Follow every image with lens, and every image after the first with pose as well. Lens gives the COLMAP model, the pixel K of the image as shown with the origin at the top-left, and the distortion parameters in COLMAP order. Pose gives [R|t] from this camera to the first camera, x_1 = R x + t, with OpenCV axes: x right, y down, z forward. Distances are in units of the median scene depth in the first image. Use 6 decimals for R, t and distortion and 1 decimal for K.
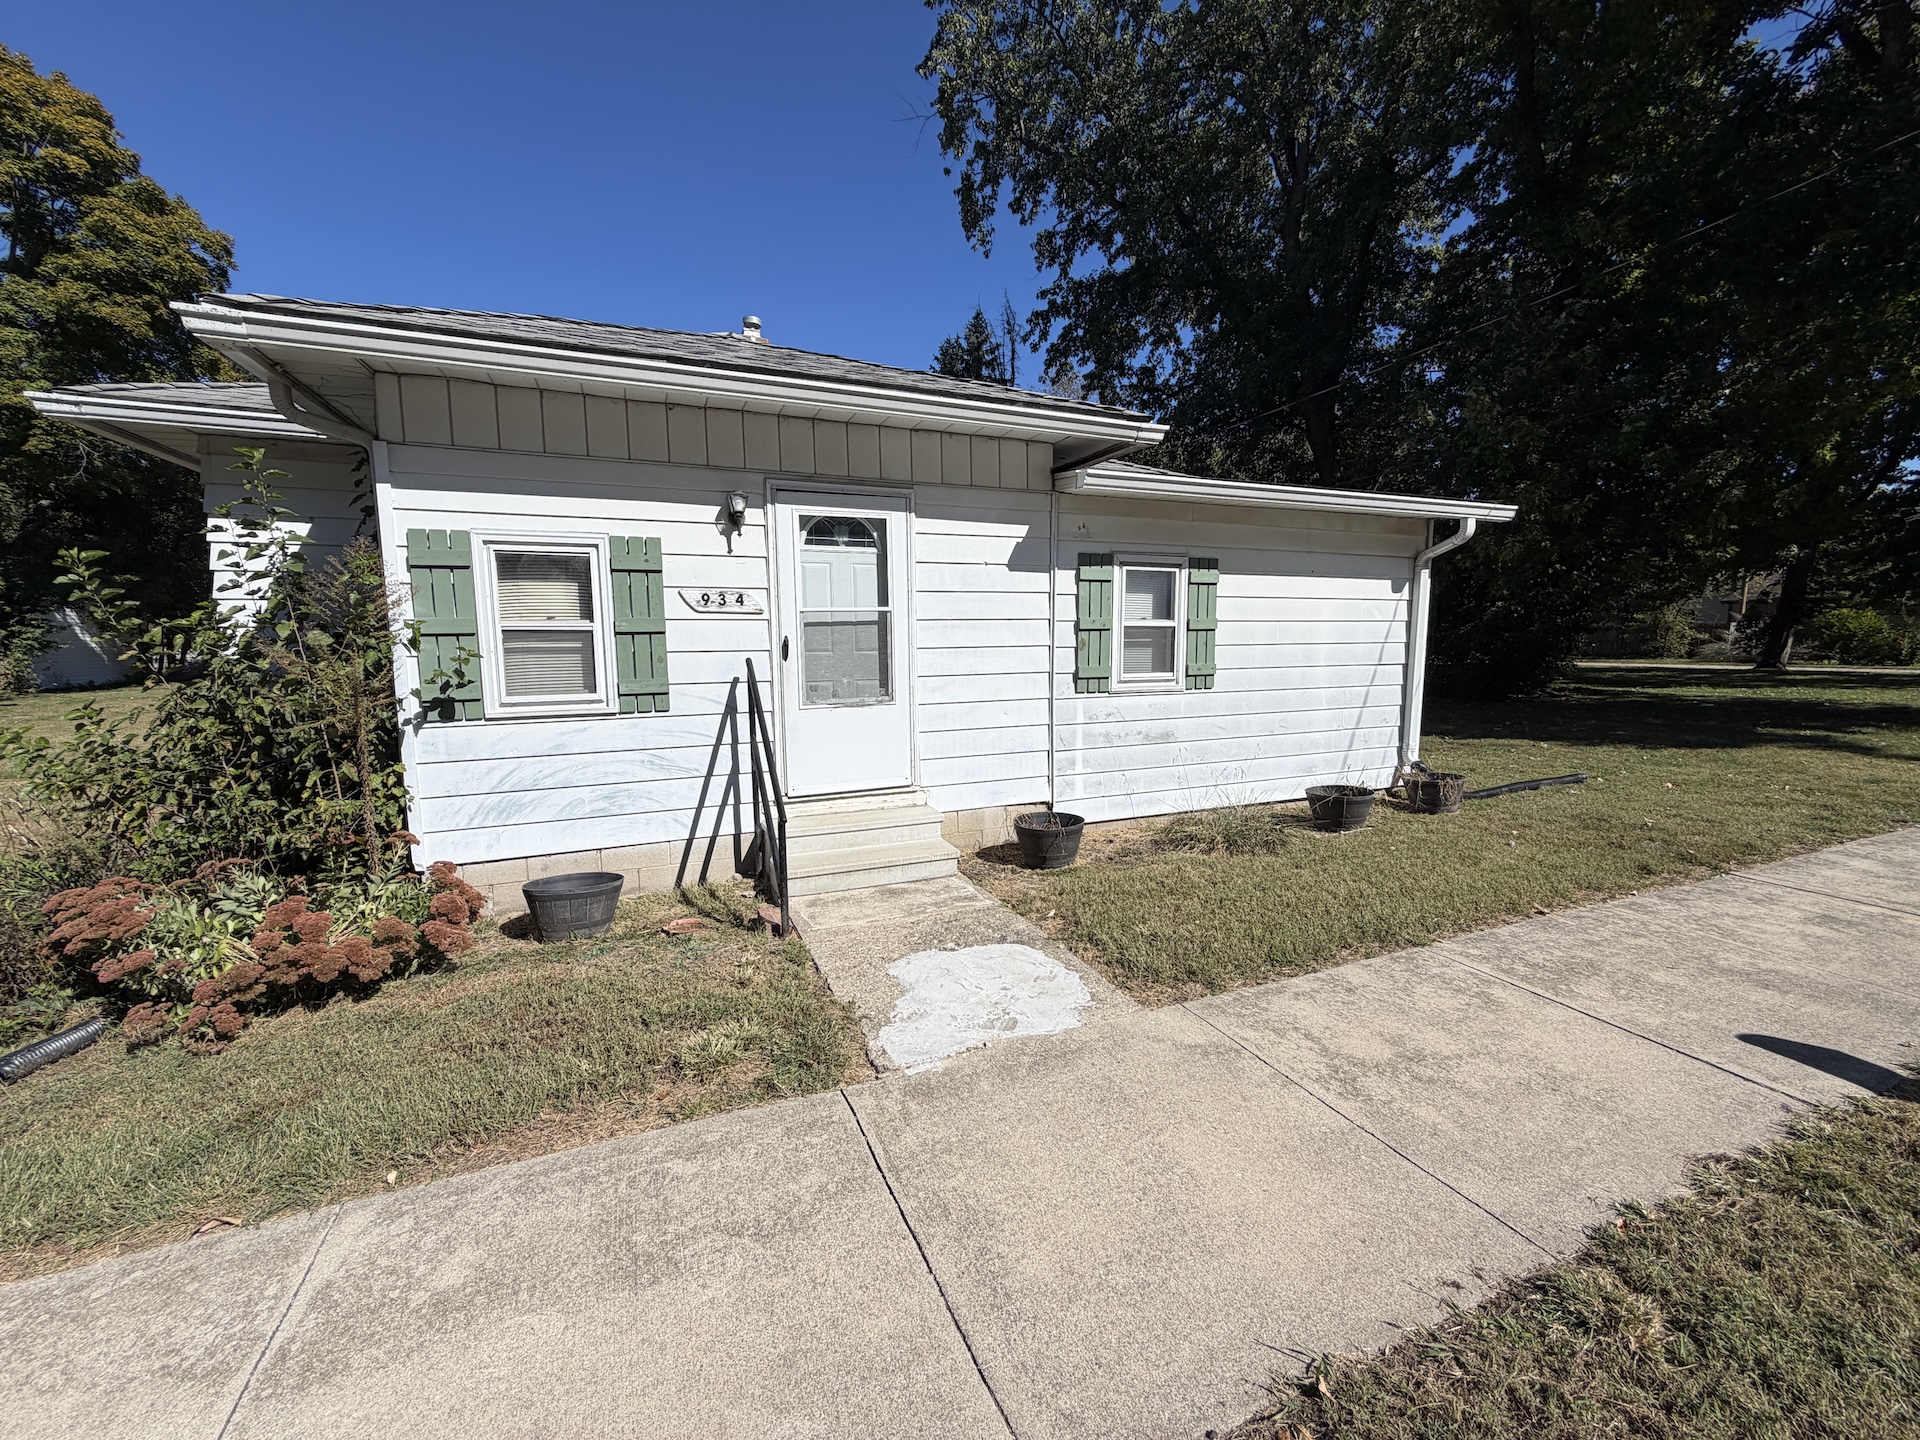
lens RADIAL K [[768.7, 0, 960.0], [0, 768.7, 720.0], [0, 0, 1]] dist [-0.001639, 0.000207]
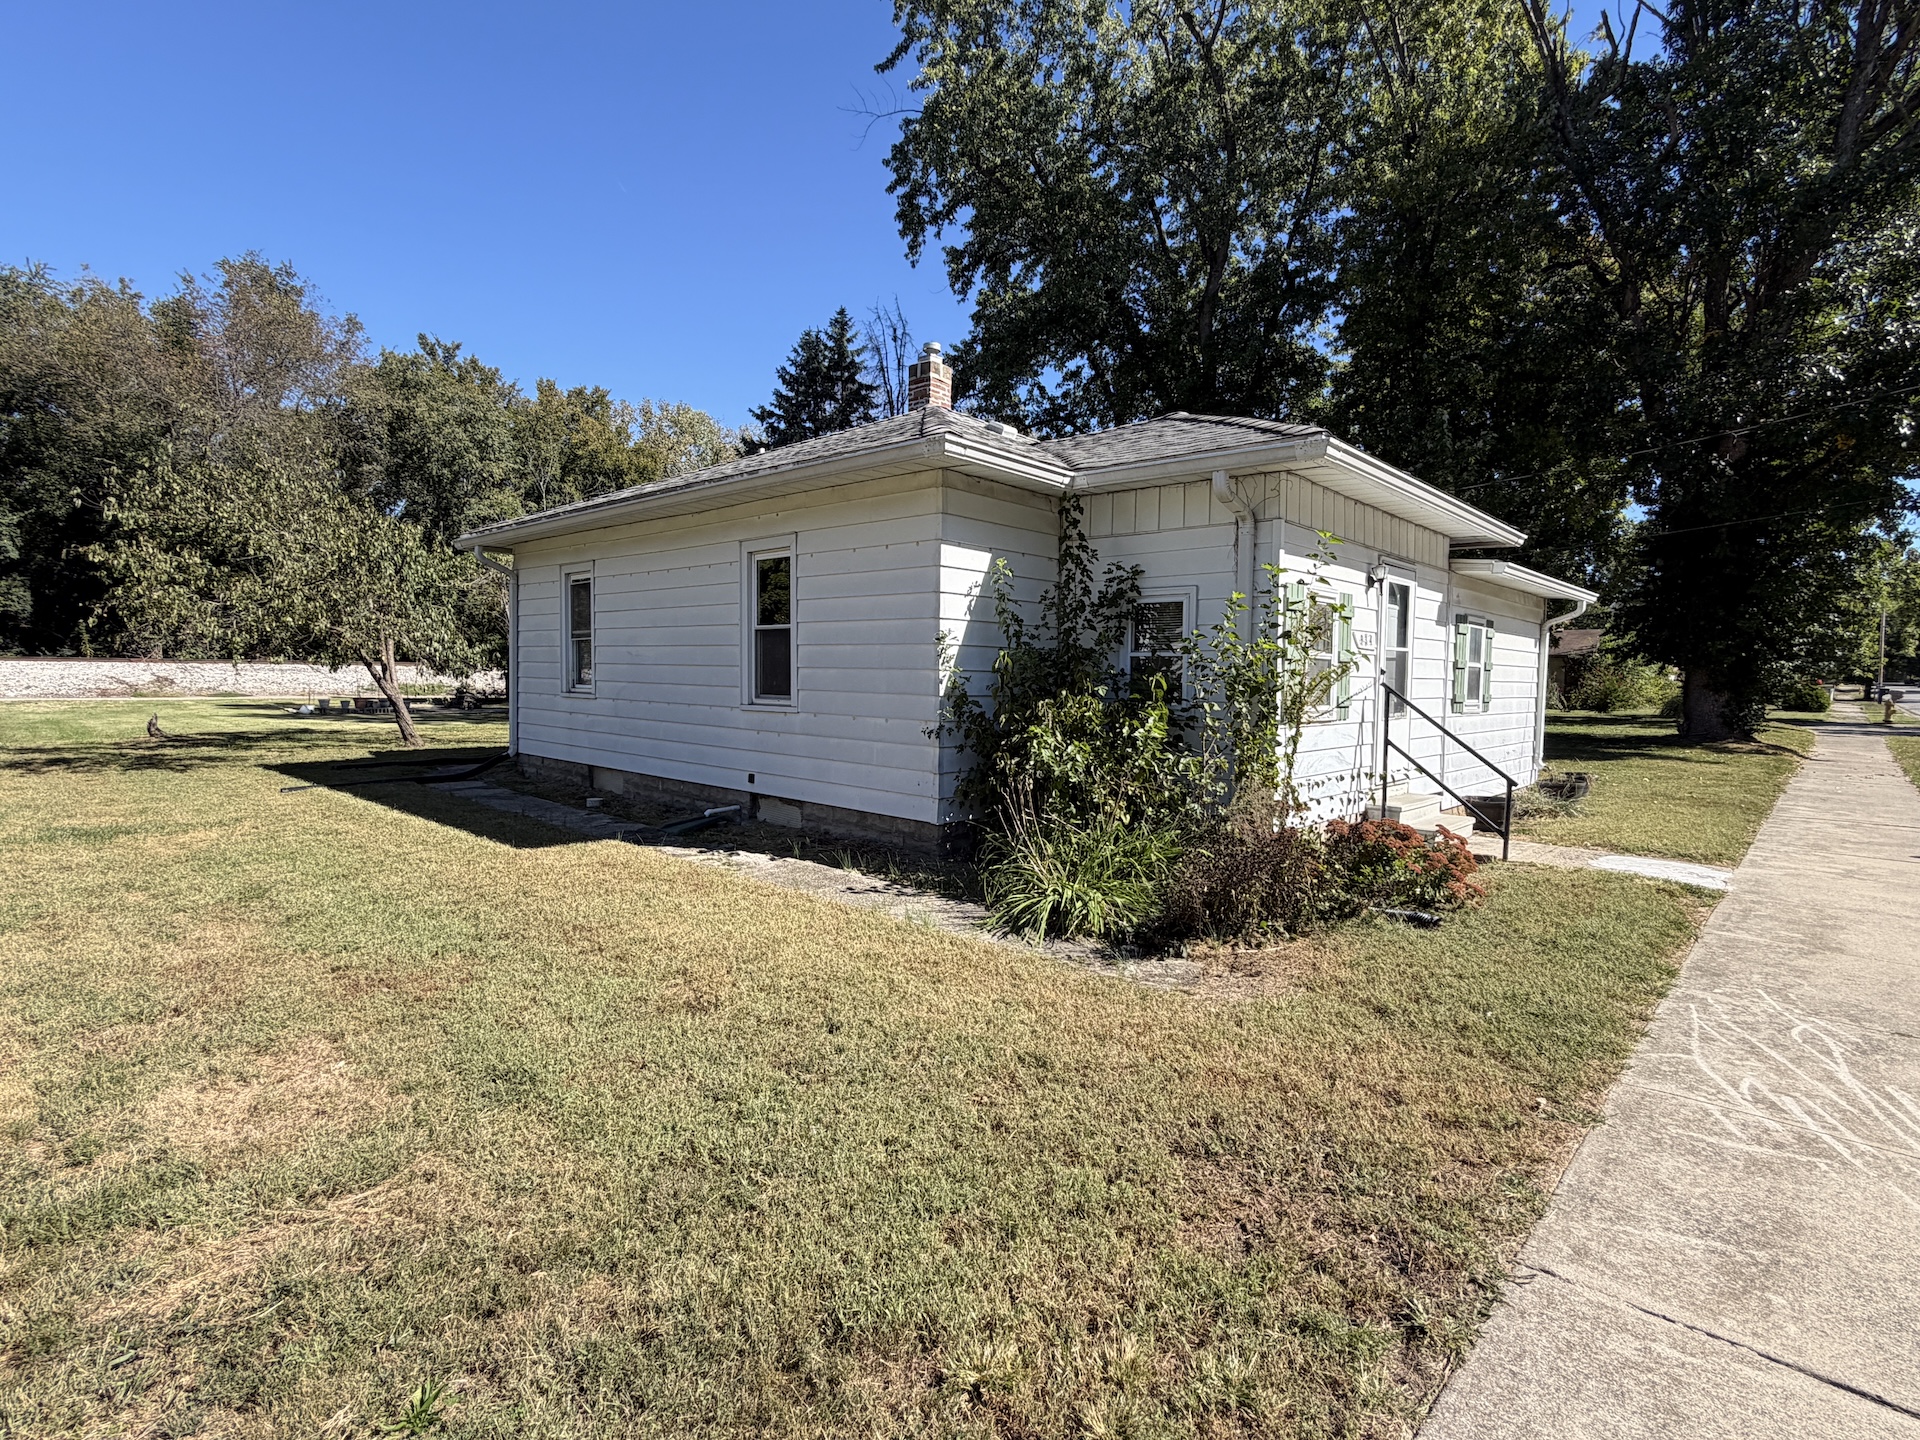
lens RADIAL K [[972.7, 0, 960.0], [0, 972.7, 720.0], [0, 0, 1]] dist [-0.001028, -0.000332]
pose [[0.911184, 0.006451, 0.411949, -1.341785], [0.018813, 0.998183, -0.057242, 0.060052], [-0.411570, 0.059908, 0.909407, -0.231444]]
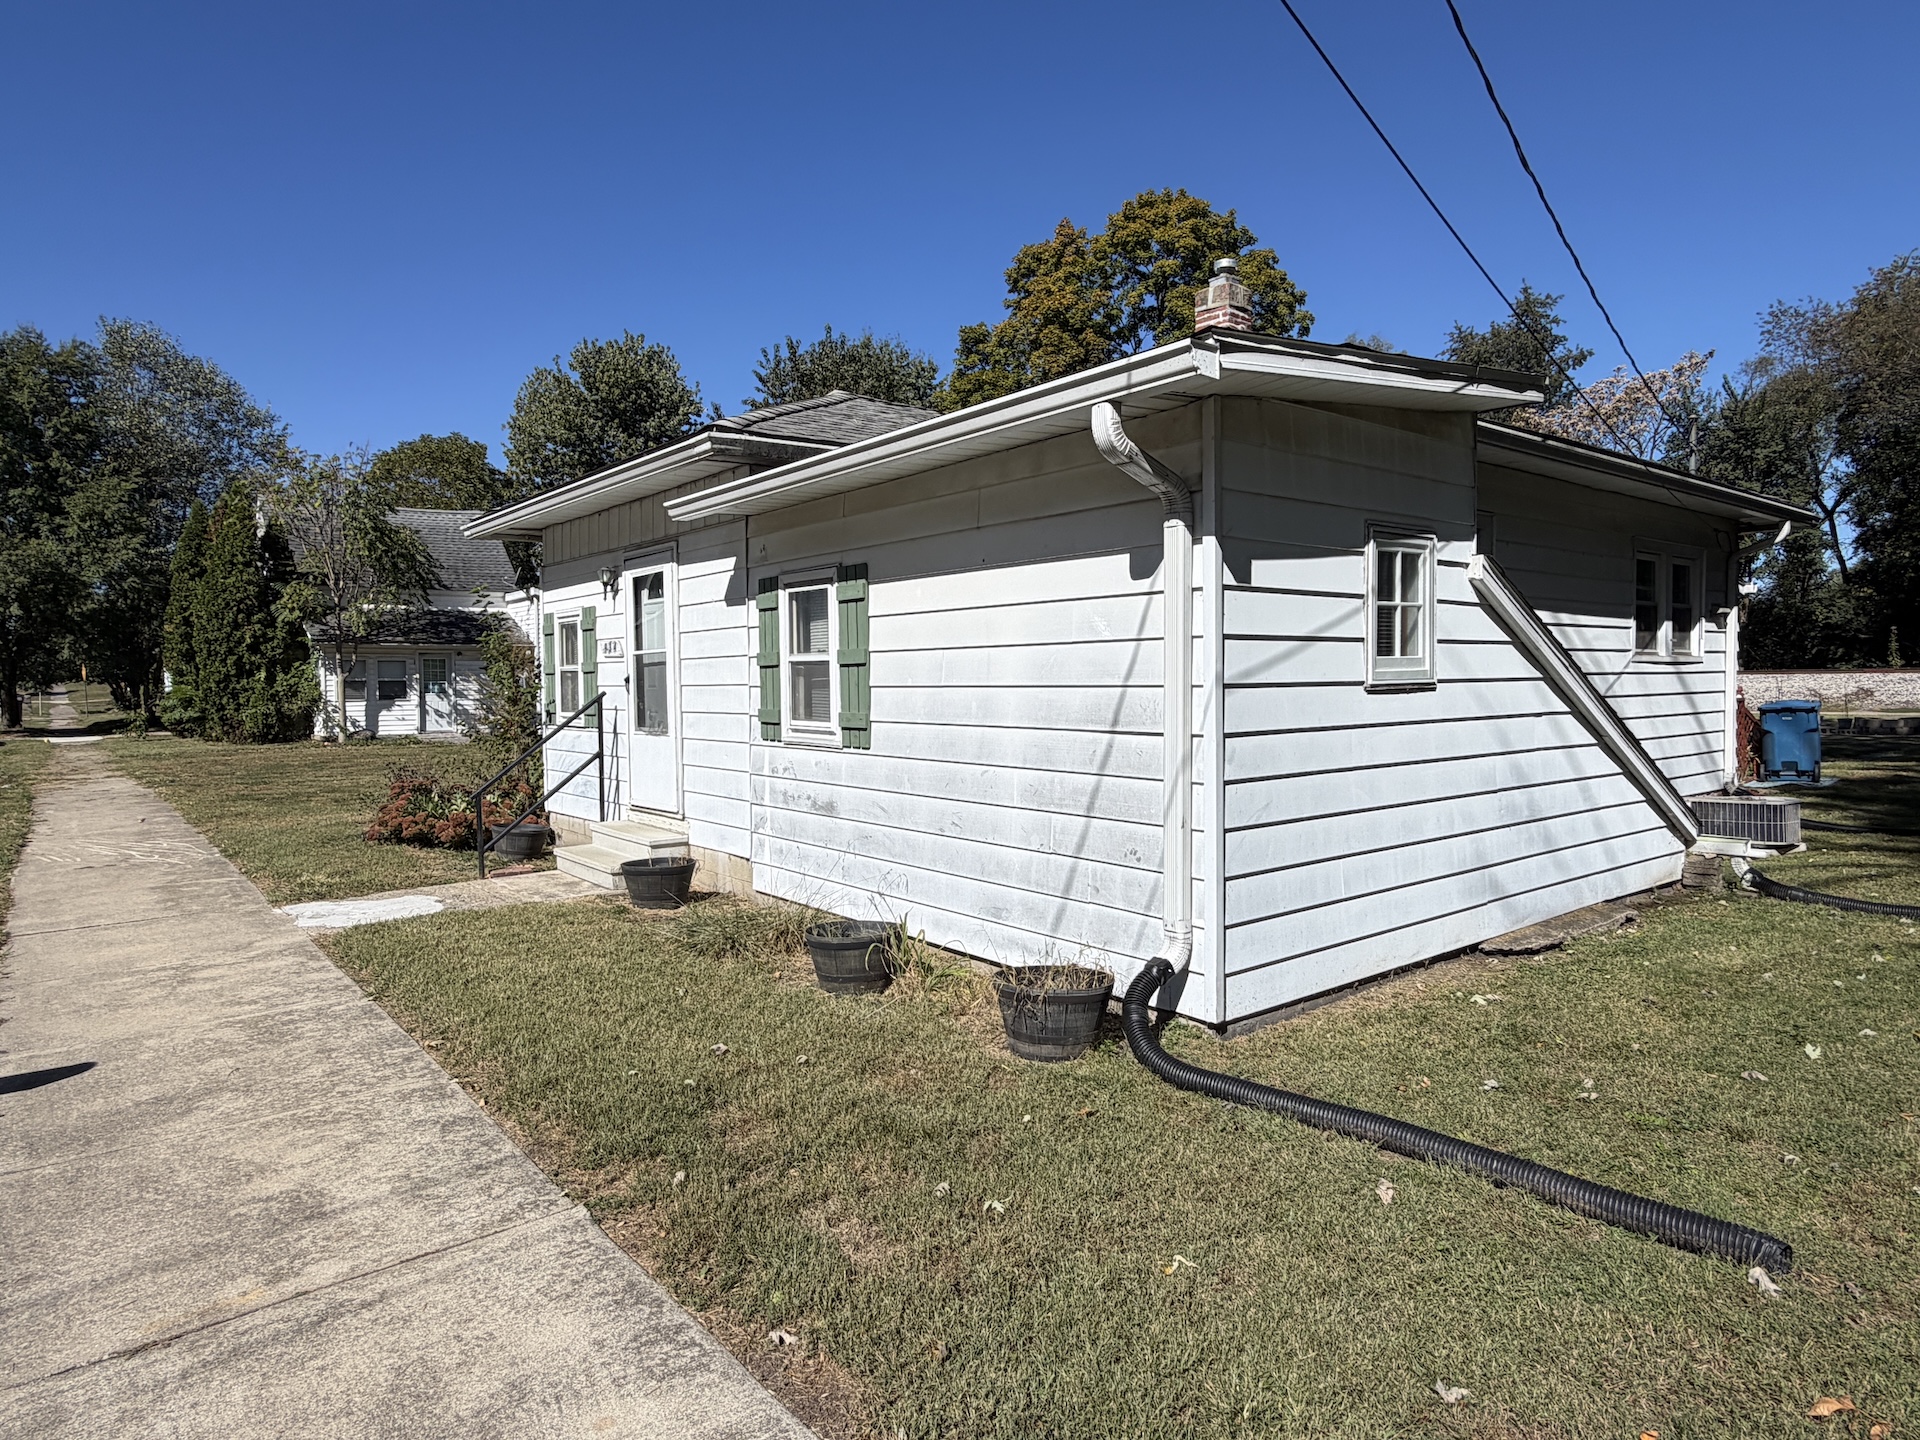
lens RADIAL K [[1164.6, 0, 960.0], [0, 1164.6, 720.0], [0, 0, 1]] dist [0.005024, -0.000225]
pose [[0.255597, 0.038923, -0.966000, 1.416407], [-0.099163, 0.994975, 0.013853, -0.093282], [0.961684, 0.092251, 0.258173, 0.841484]]
